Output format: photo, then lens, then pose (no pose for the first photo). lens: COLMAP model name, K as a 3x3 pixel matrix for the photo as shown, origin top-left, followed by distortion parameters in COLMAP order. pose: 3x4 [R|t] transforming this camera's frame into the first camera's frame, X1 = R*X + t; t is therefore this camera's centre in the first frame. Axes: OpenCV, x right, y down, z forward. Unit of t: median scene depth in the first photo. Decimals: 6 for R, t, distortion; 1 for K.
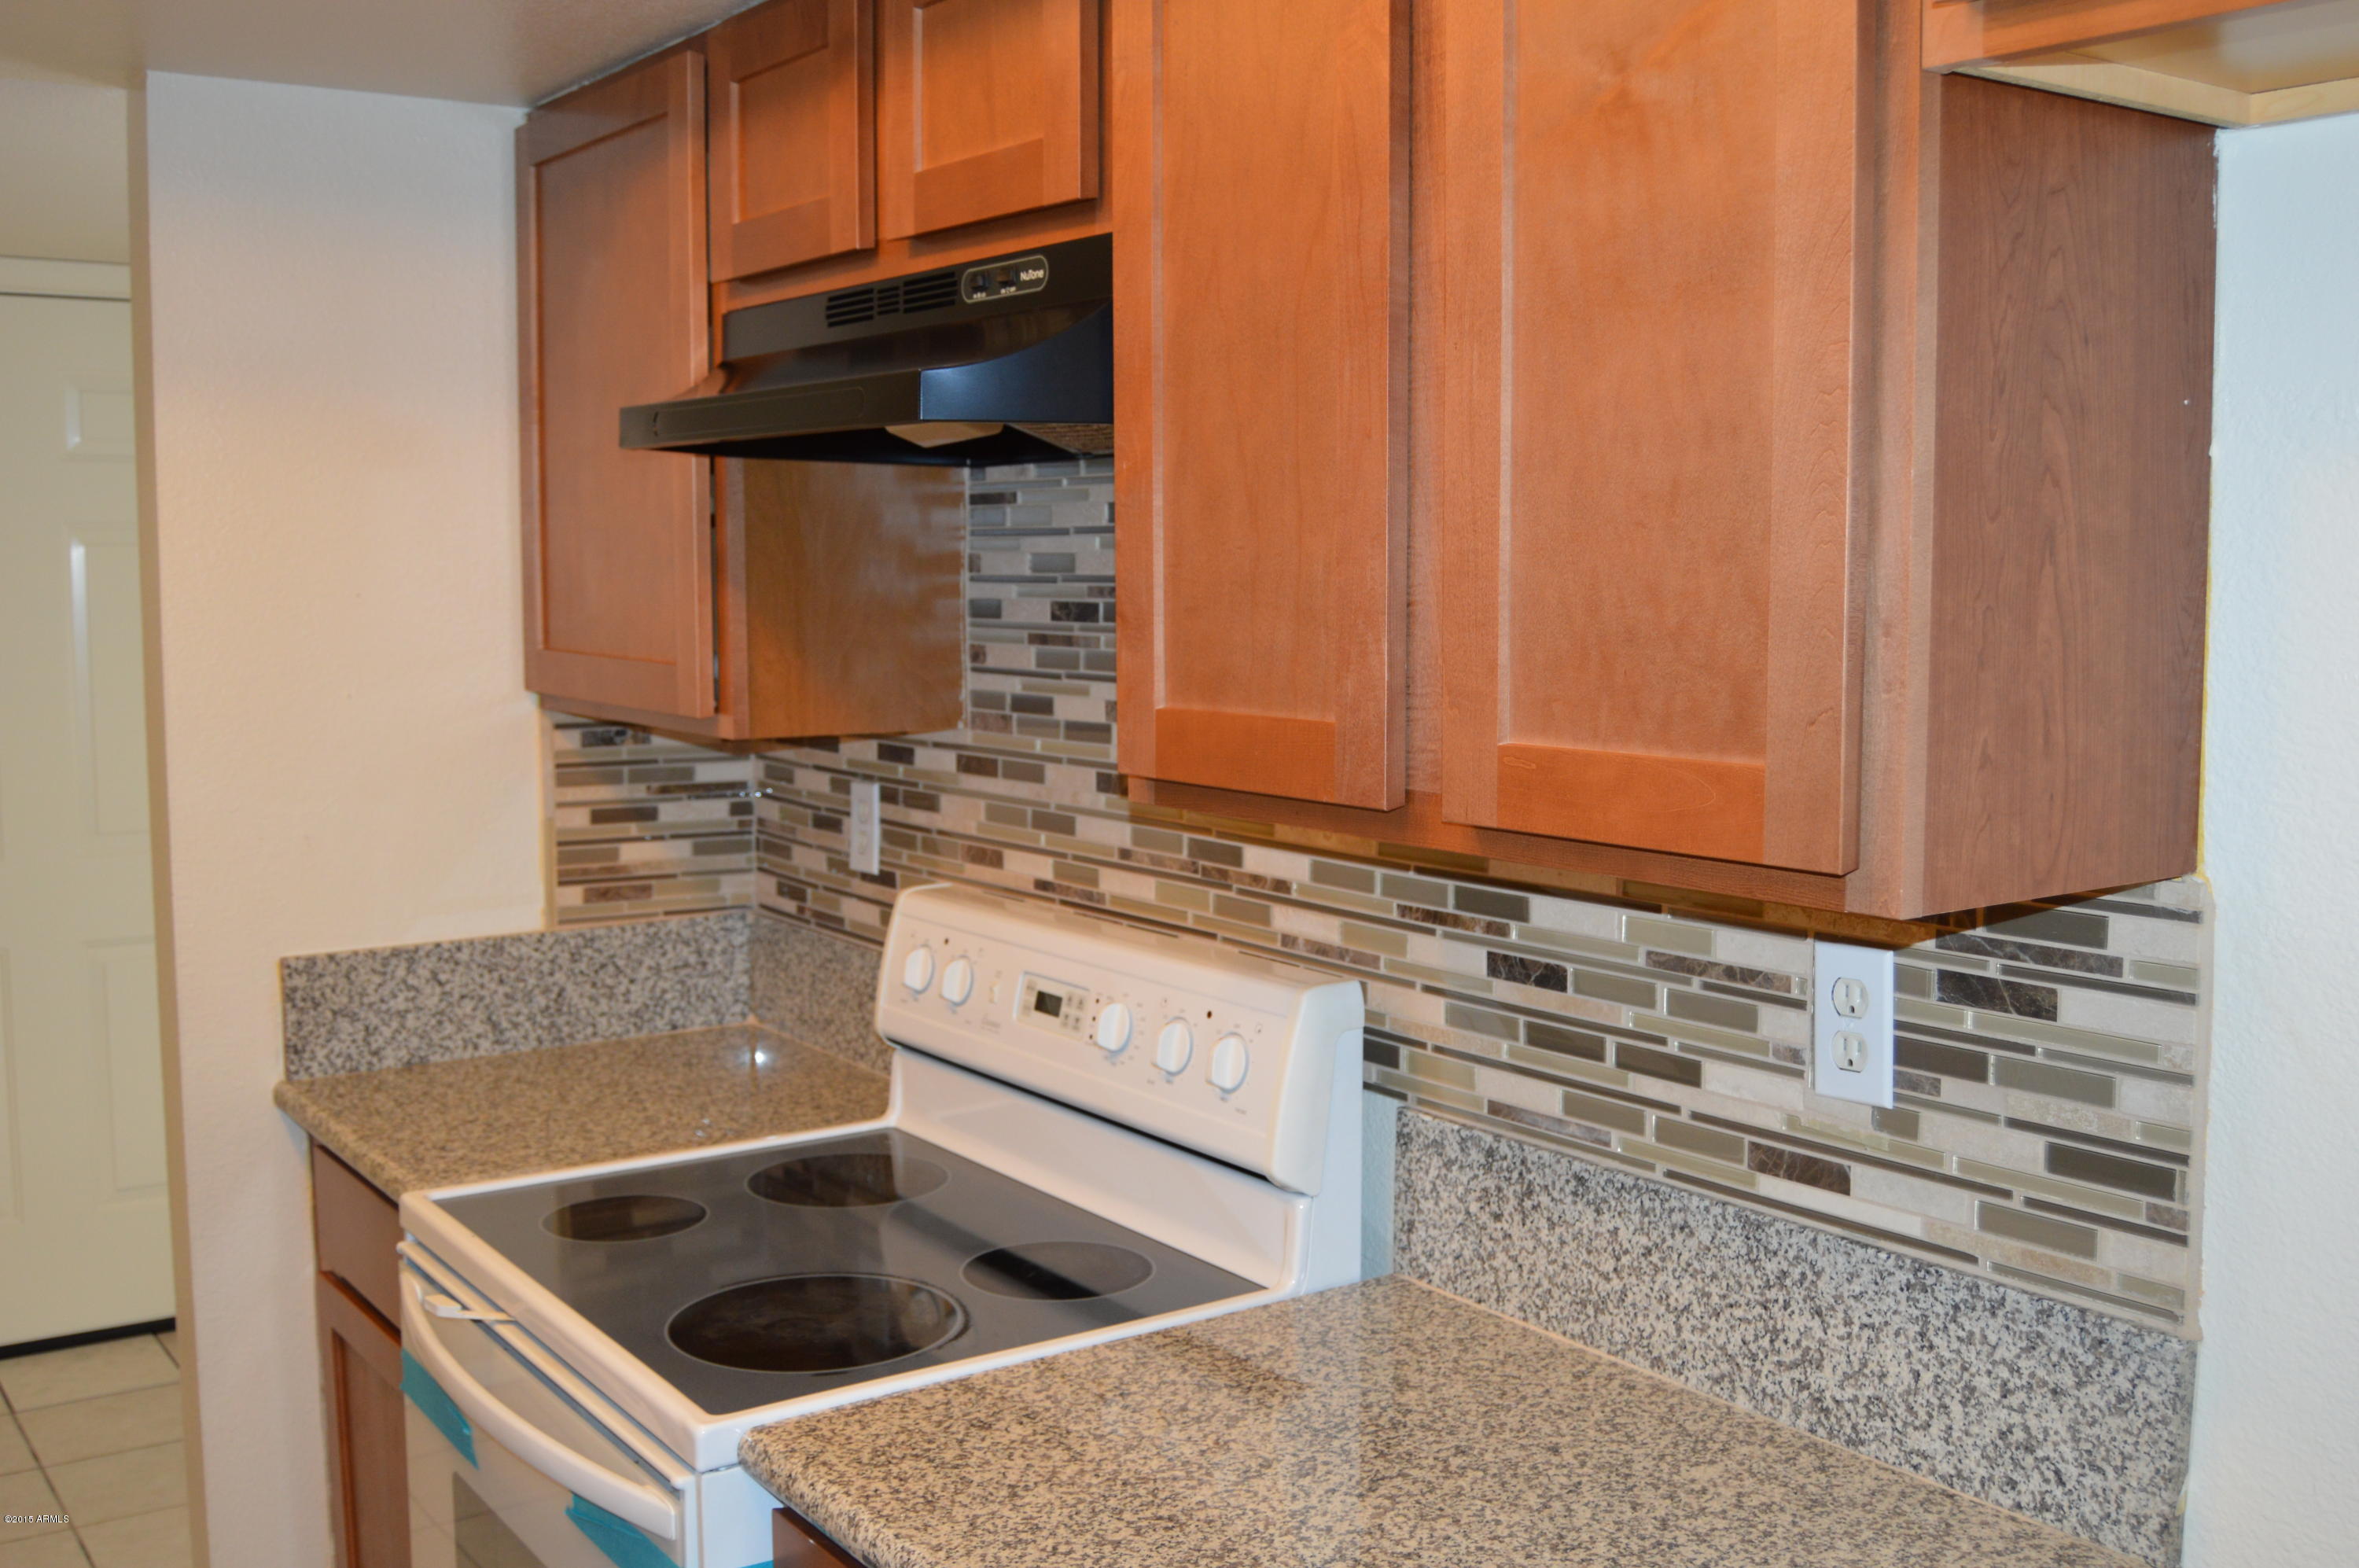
lens RADIAL K [[2224.3, 0, 1184.4], [0, 2224.3, 772.9], [0, 0, 1]] dist [-0.081448, 0.000000]
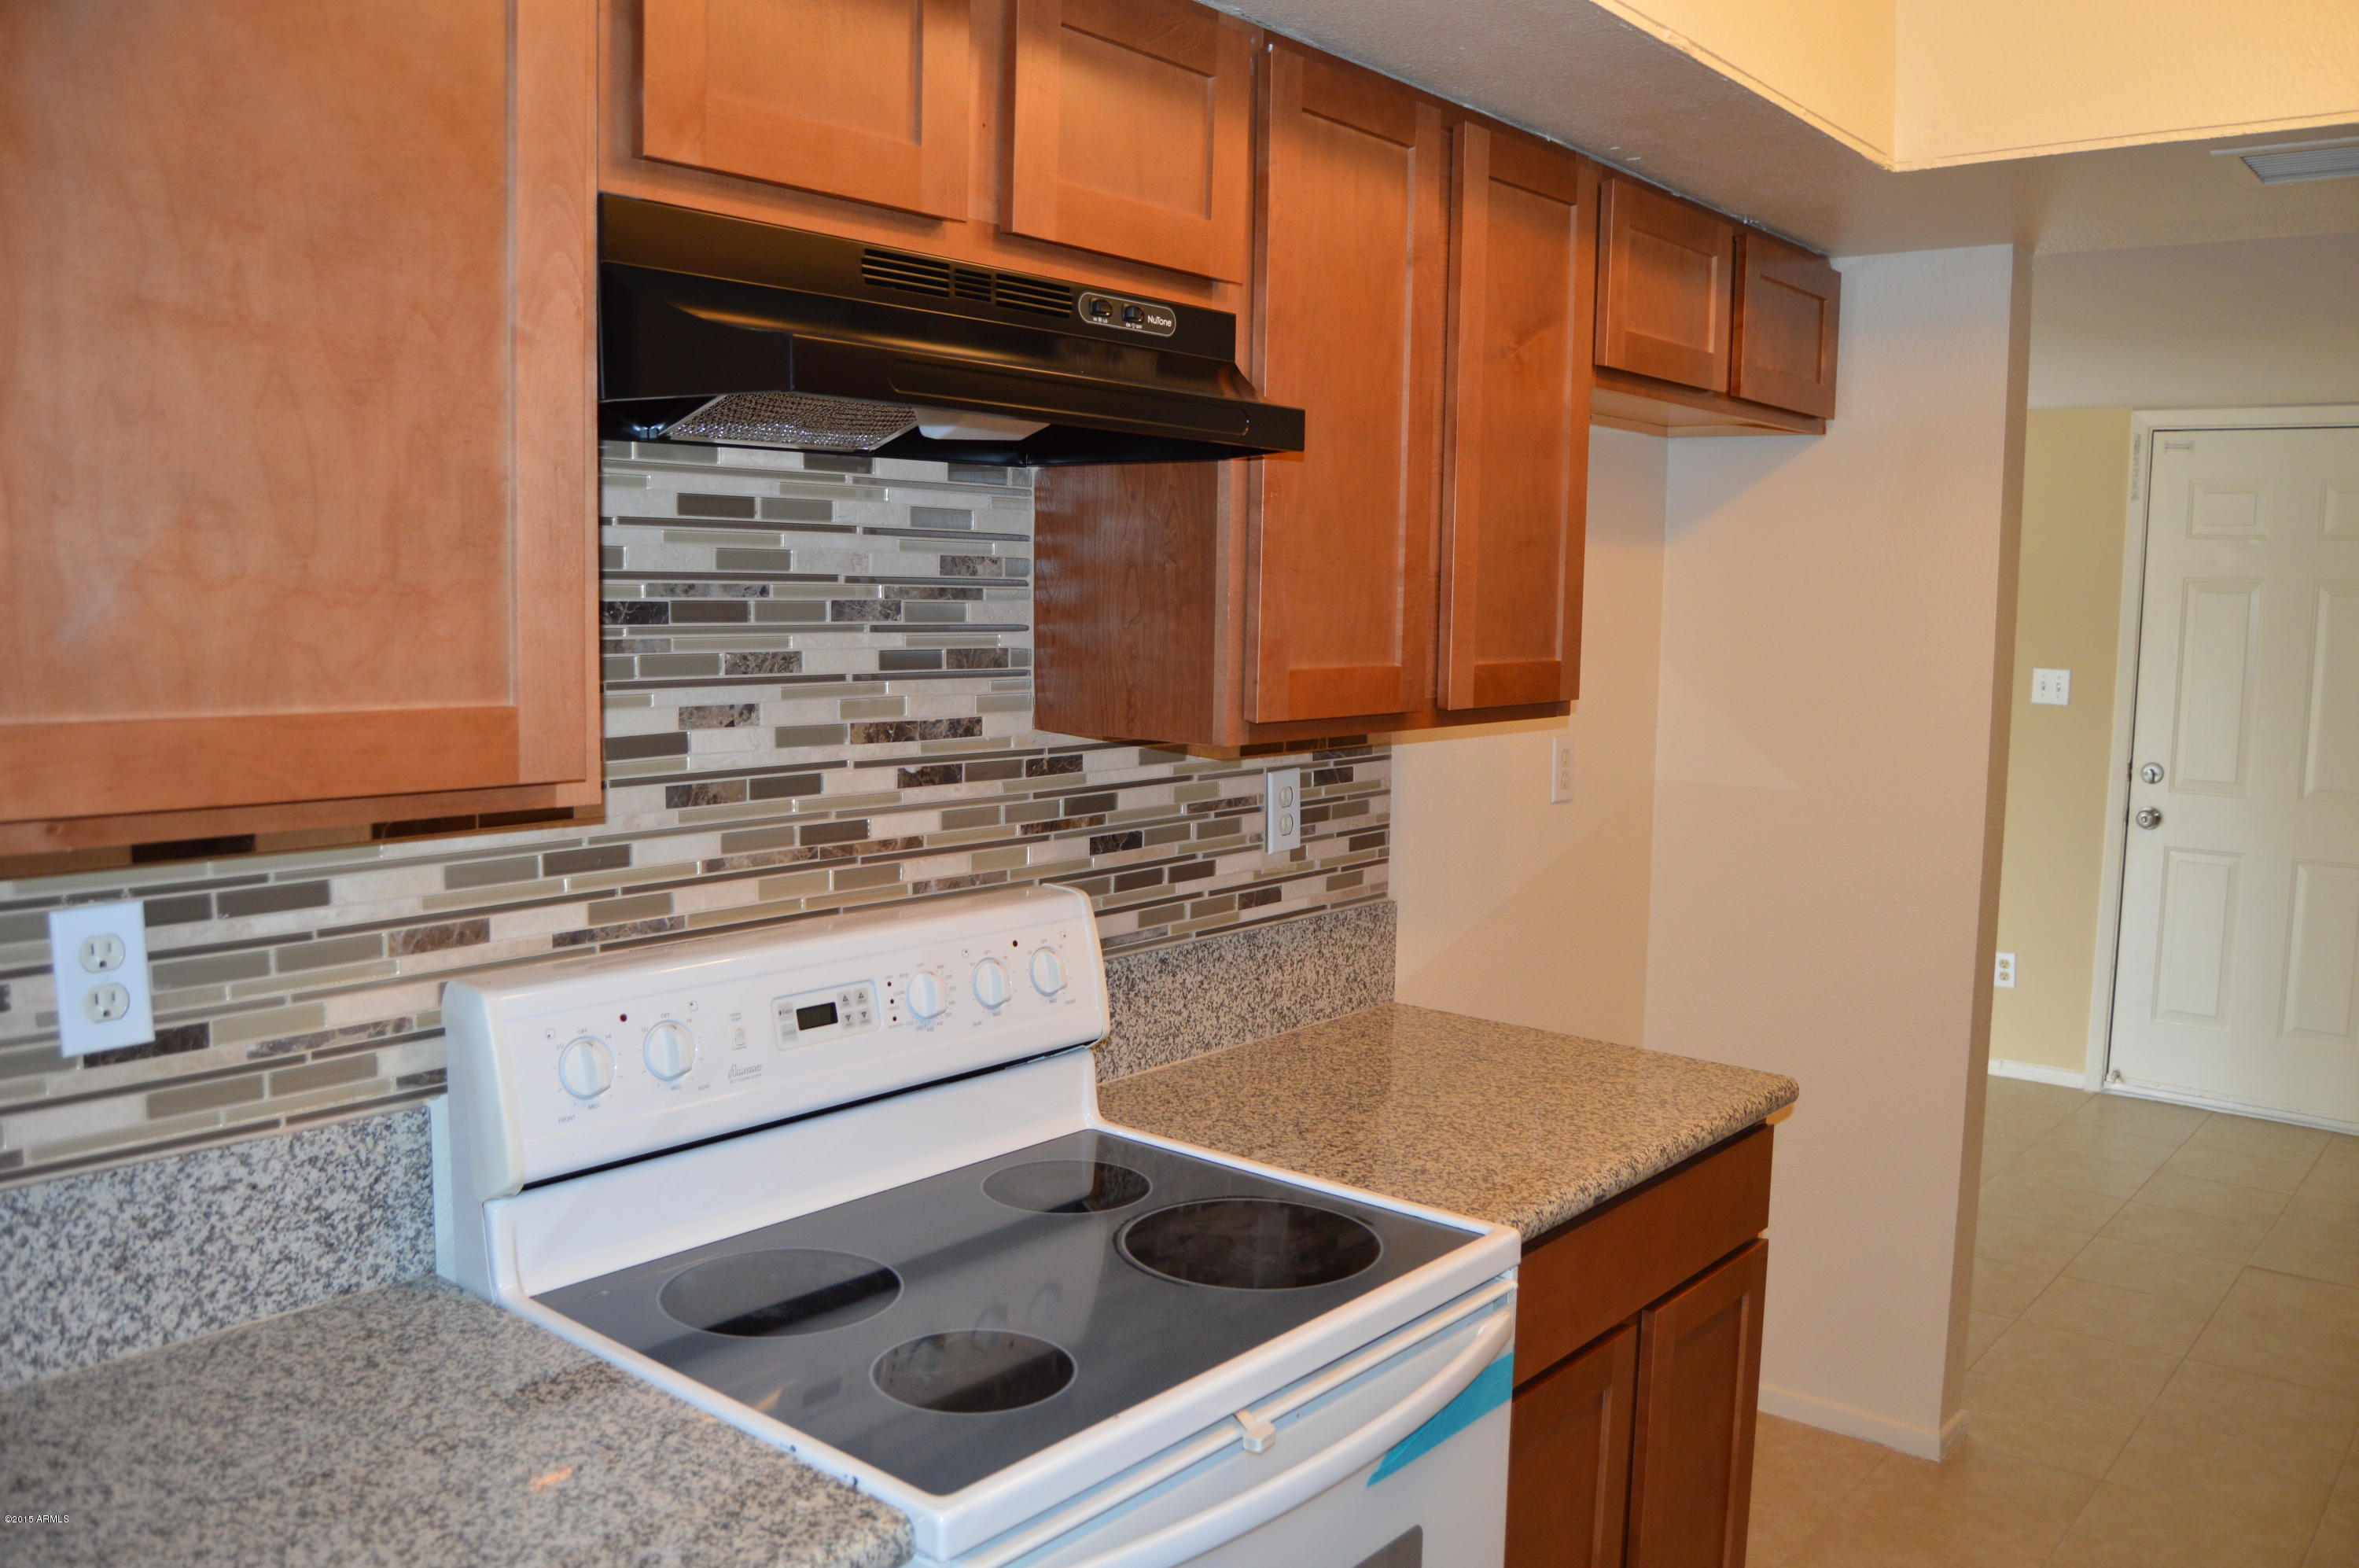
lens RADIAL K [[1853.1, 0, 1186.0], [0, 1853.1, 785.9], [0, 0, 1]] dist [-0.078359, 0.021982]
pose [[-0.237131, -0.110892, 0.965128, -1.086629], [0.076322, 0.988267, 0.132303, -0.112321], [-0.968475, 0.105034, -0.225885, 1.276302]]
